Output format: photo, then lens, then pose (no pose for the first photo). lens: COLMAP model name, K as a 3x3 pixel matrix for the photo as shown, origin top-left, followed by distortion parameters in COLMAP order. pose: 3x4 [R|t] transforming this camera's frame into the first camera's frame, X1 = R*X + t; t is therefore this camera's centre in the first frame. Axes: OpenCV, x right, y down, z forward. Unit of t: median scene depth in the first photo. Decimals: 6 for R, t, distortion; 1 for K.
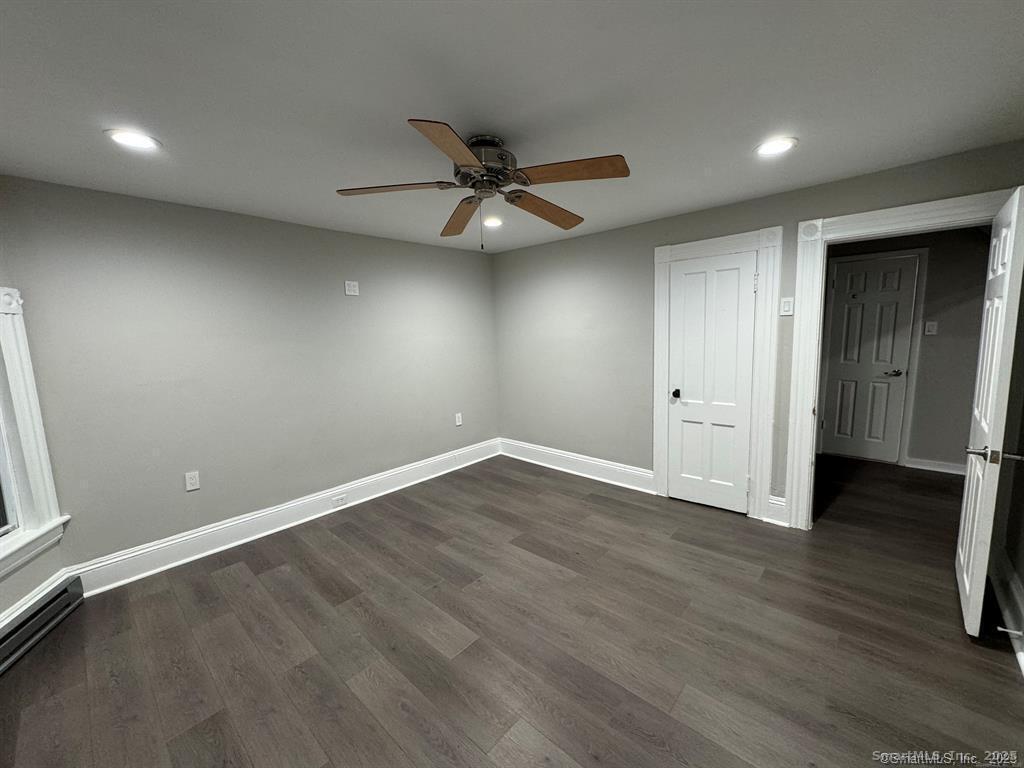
lens RADIAL K [[407.1, 0, 511.4], [0, 407.1, 381.7], [0, 0, 1]] dist [-0.001527, -0.000119]
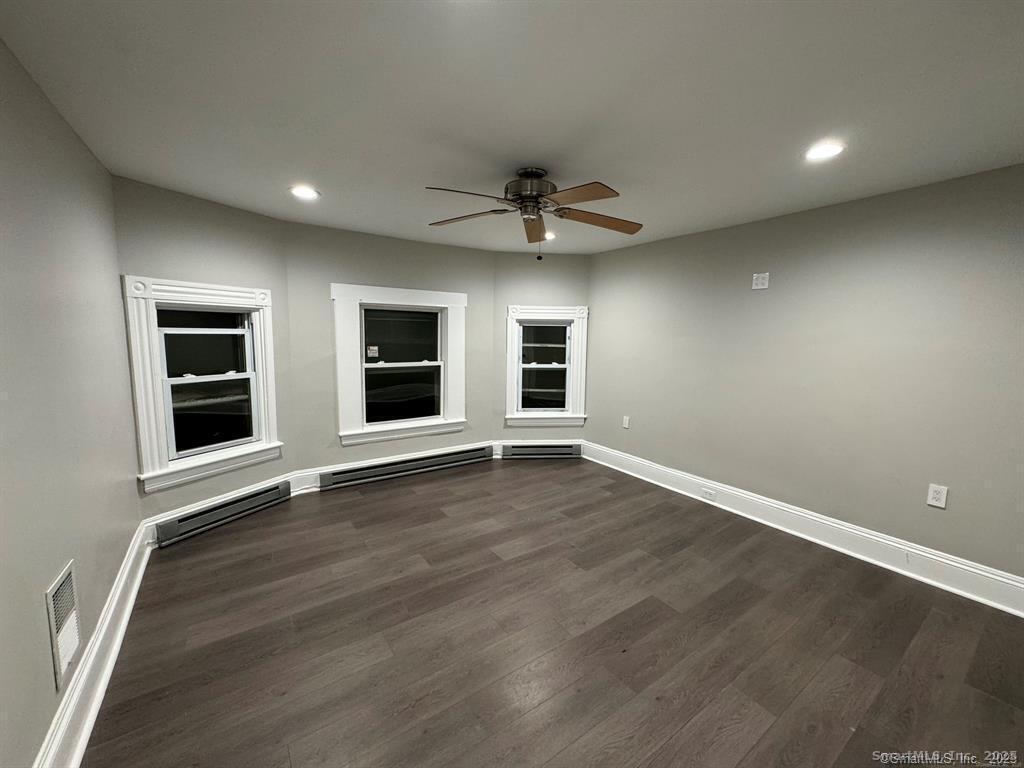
lens RADIAL K [[407.1, 0, 511.4], [0, 407.1, 381.7], [0, 0, 1]] dist [-0.001527, -0.000119]
pose [[-0.224462, 0.146355, -0.963430, 0.785984], [-0.125521, 0.976079, 0.177520, -0.127673], [0.966365, 0.160777, -0.200722, 0.846783]]
